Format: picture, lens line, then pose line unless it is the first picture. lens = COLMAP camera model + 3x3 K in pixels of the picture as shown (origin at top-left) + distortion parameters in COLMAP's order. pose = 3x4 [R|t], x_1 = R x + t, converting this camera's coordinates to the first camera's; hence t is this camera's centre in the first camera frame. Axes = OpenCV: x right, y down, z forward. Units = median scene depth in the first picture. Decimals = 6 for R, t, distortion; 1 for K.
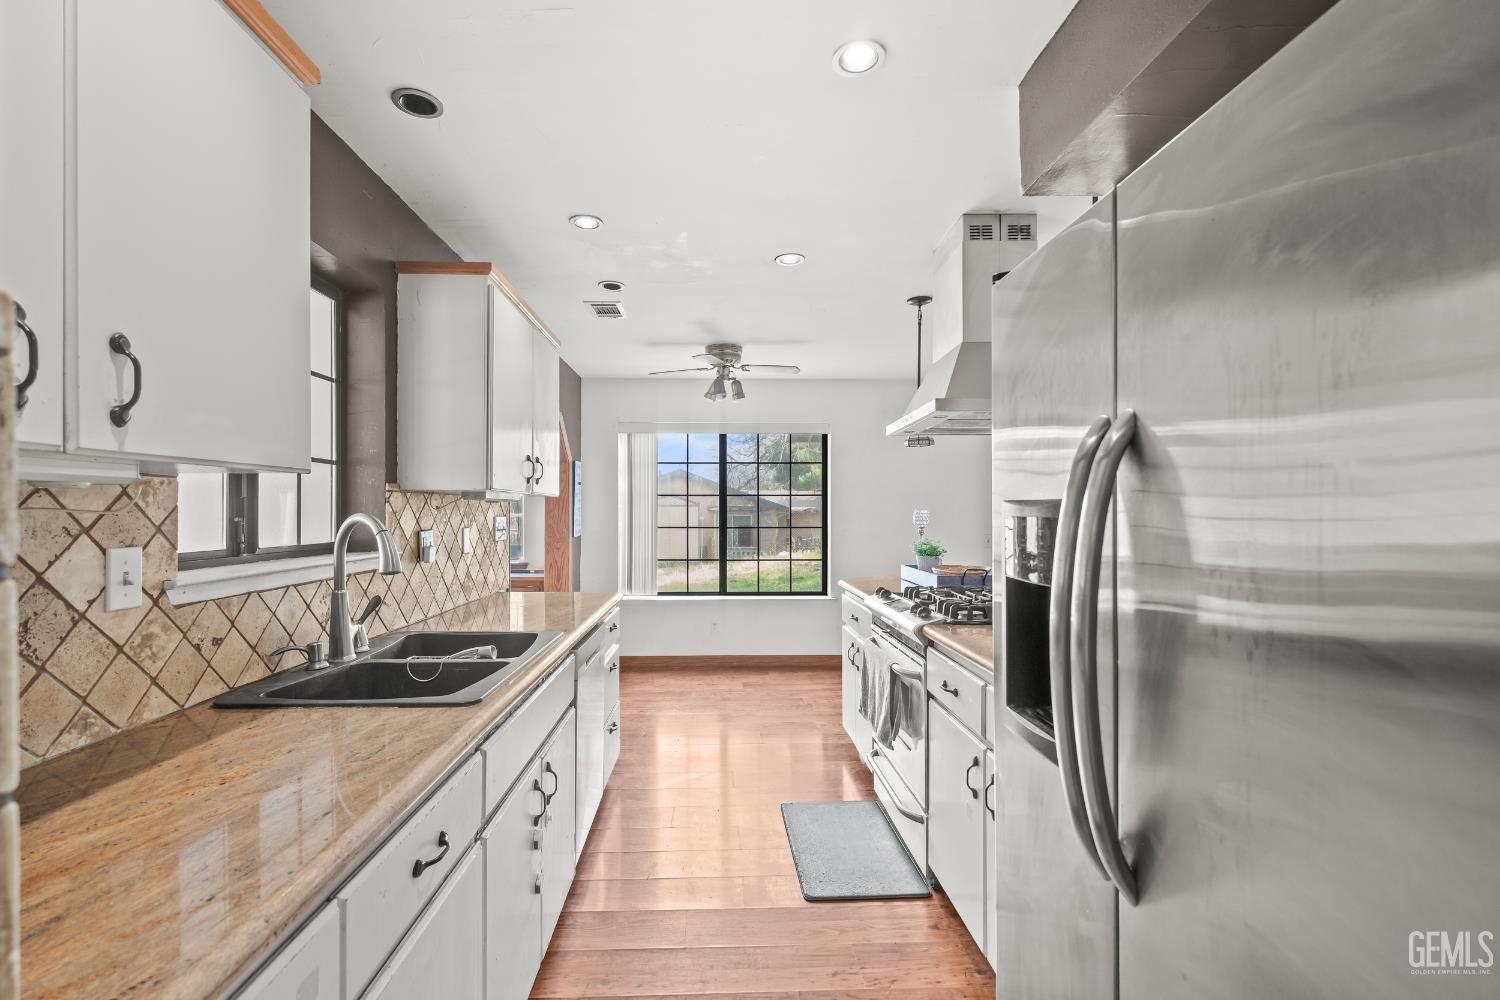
lens RADIAL K [[660.8, 0, 723.7], [0, 660.8, 509.6], [0, 0, 1]] dist [0.000105, -0.000118]
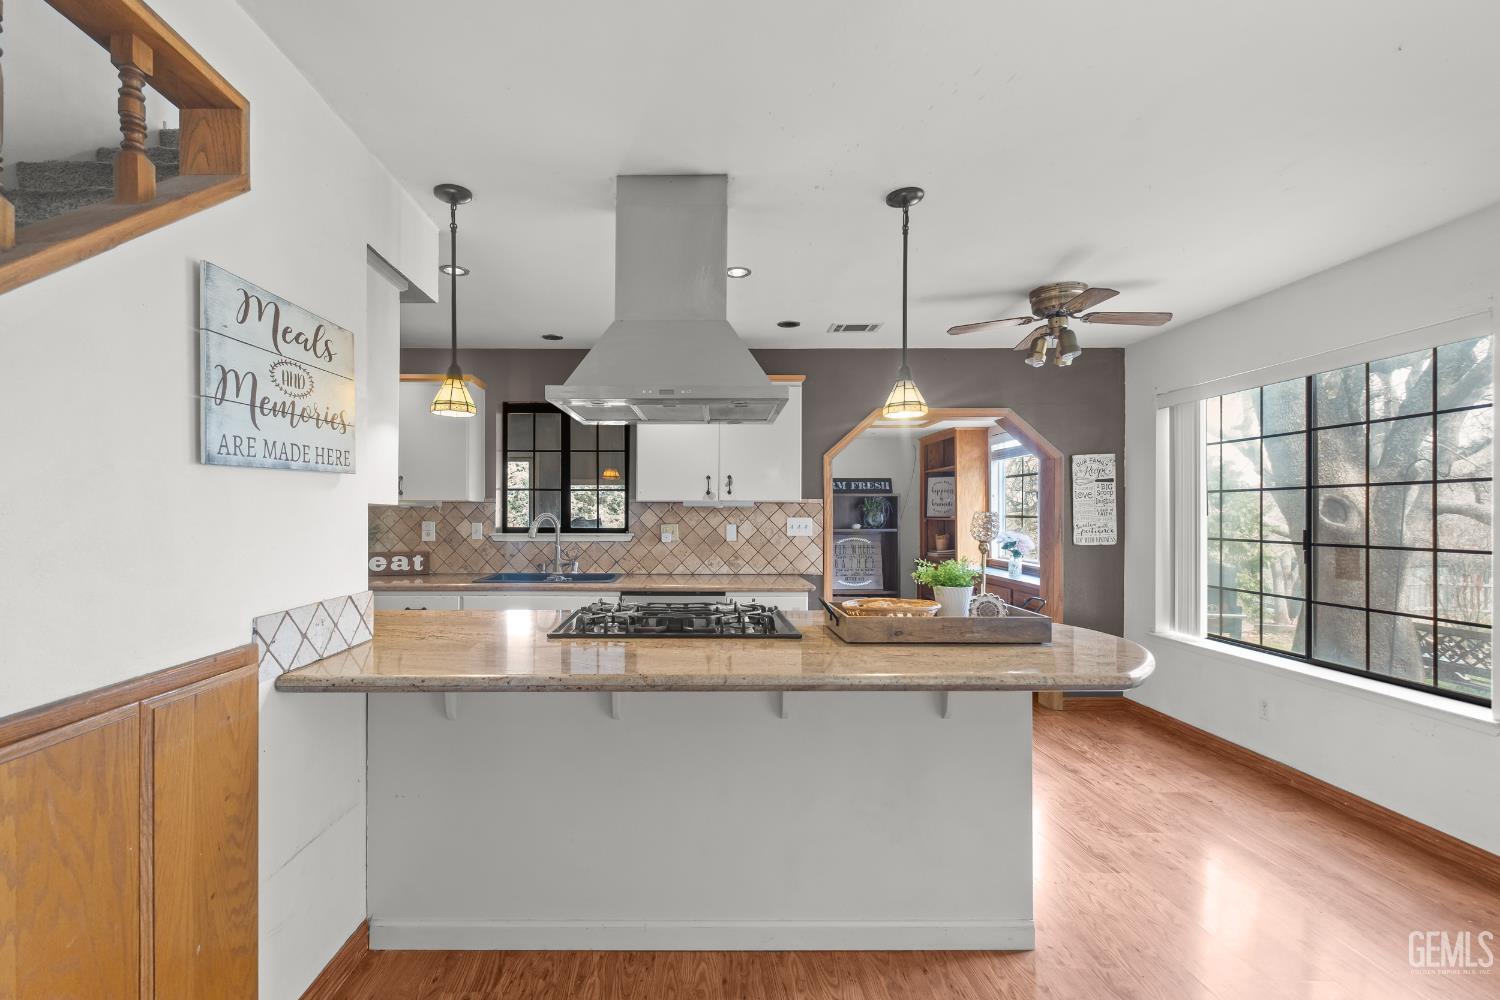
lens RADIAL K [[673.3, 0, 698.4], [0, 673.3, 507.8], [0, 0, 1]] dist [0.004644, 0.000139]
pose [[-0.012925, -0.006807, -0.999893, 0.817945], [0.000546, 0.999977, -0.006814, 0.000908], [0.999916, -0.000634, -0.012921, 0.671207]]
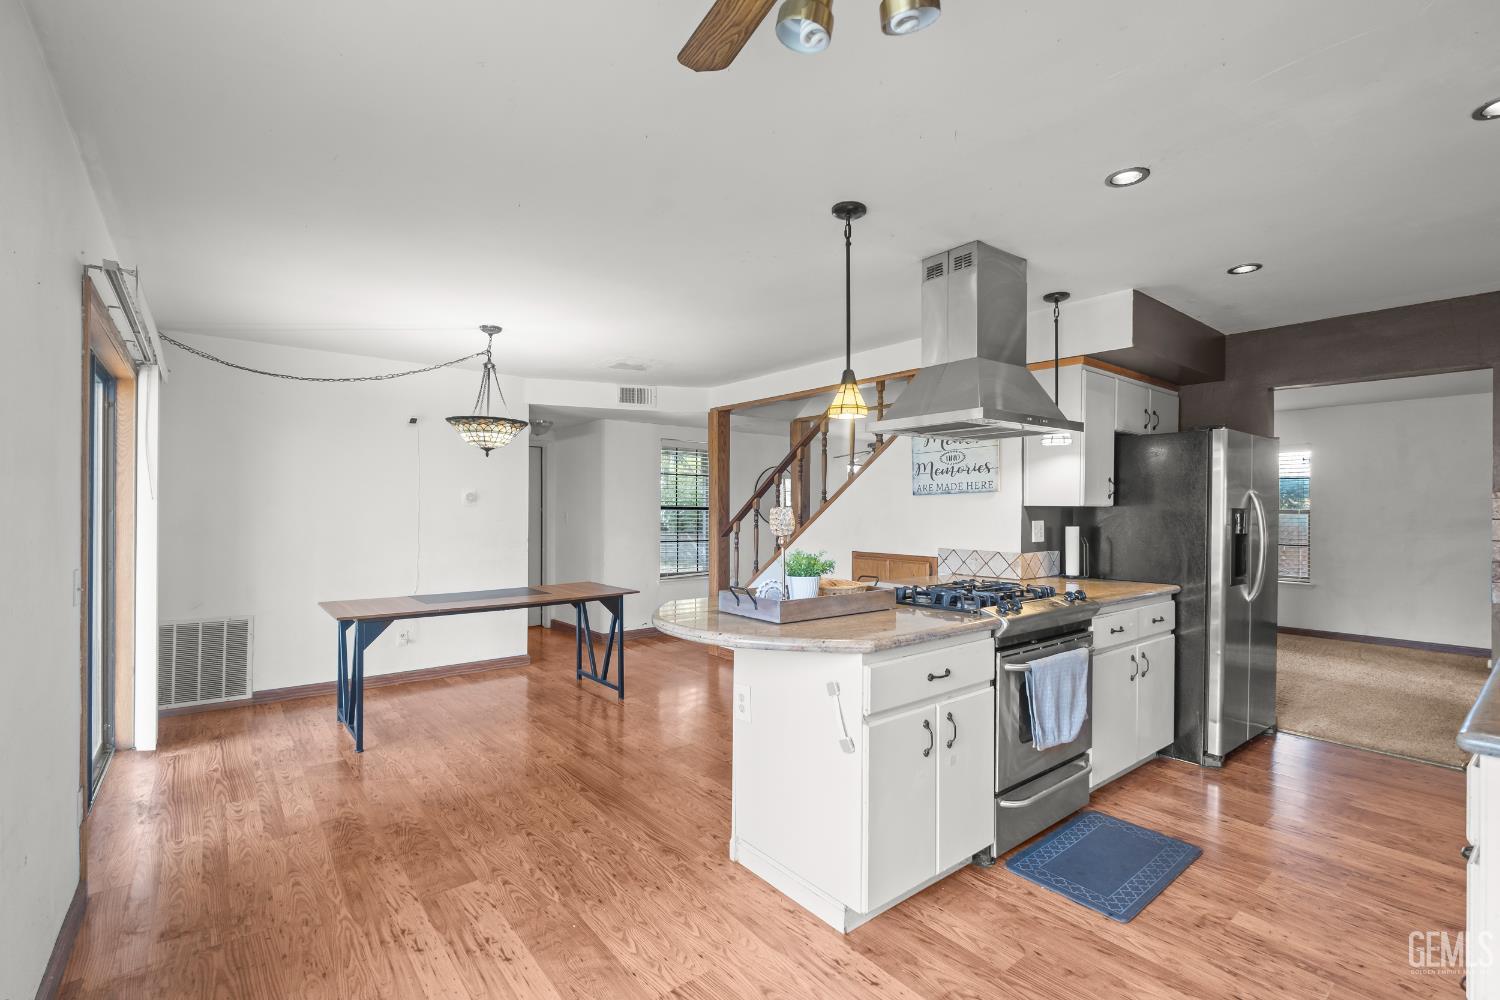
lens RADIAL K [[664.3, 0, 750.0], [0, 664.3, 500.0], [0, 0, 1]] dist [-0.002269, -0.000937]
pose [[-0.607170, 0.008872, 0.794522, -0.189500], [-0.005001, 0.999875, -0.014988, 0.001445], [-0.794556, -0.013074, -0.607050, 1.270808]]
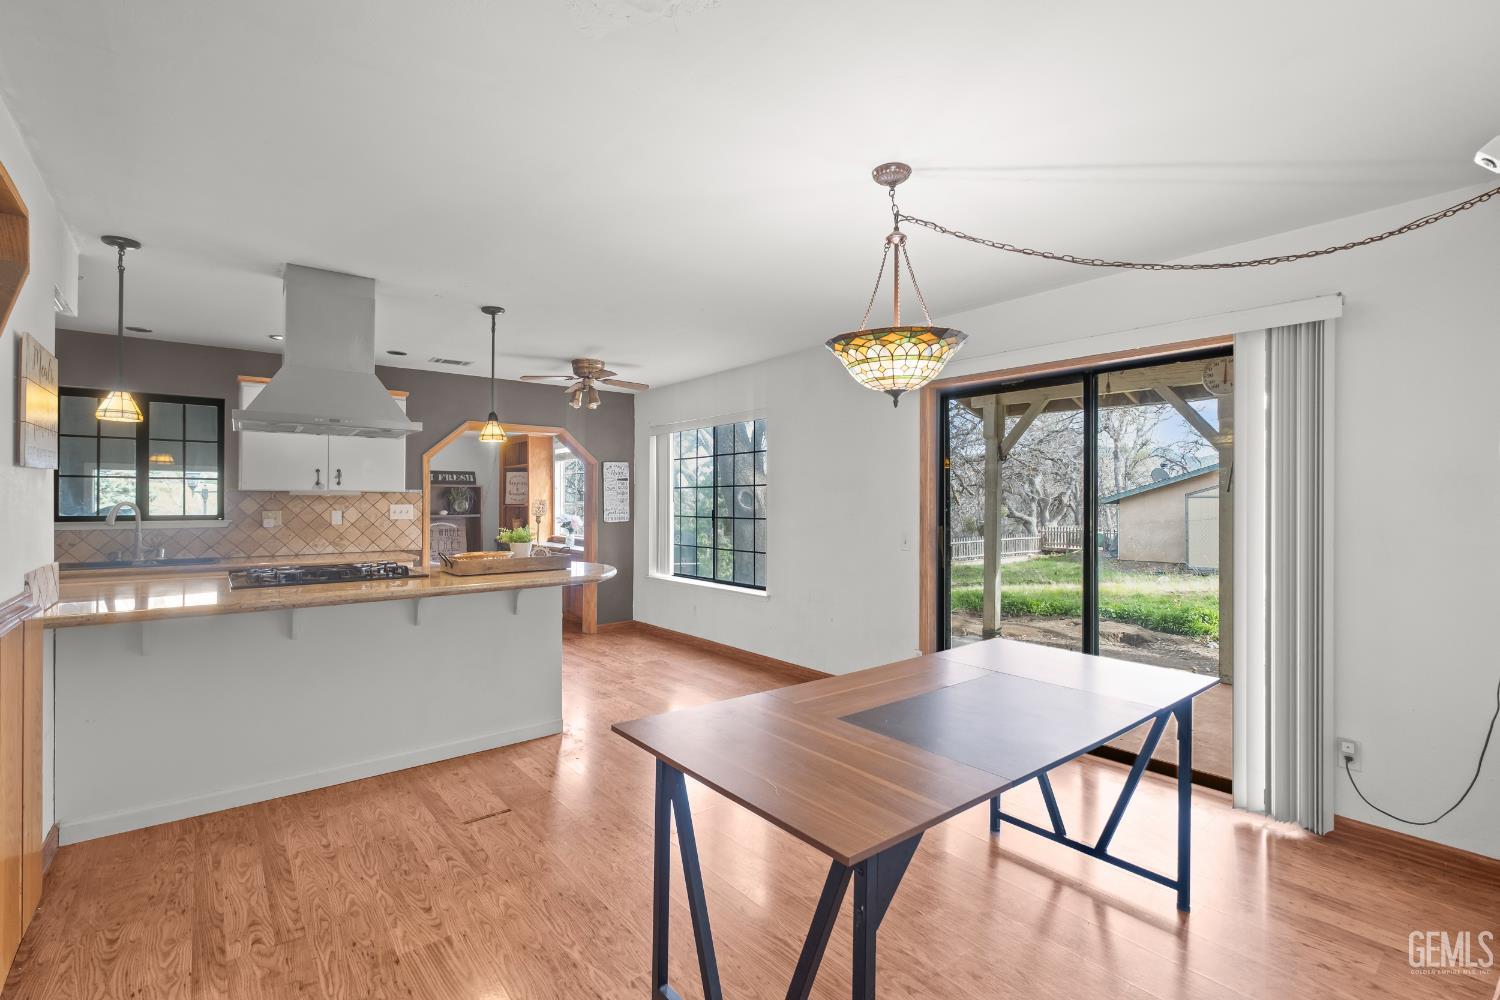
lens RADIAL K [[664.3, 0, 750.0], [0, 664.3, 500.0], [0, 0, 1]] dist [-0.002269, -0.000937]
pose [[0.619429, -0.001314, -0.785052, 1.198415], [0.000246, 0.999999, -0.001480, 0.002496], [0.785053, 0.000724, 0.619429, 0.545788]]
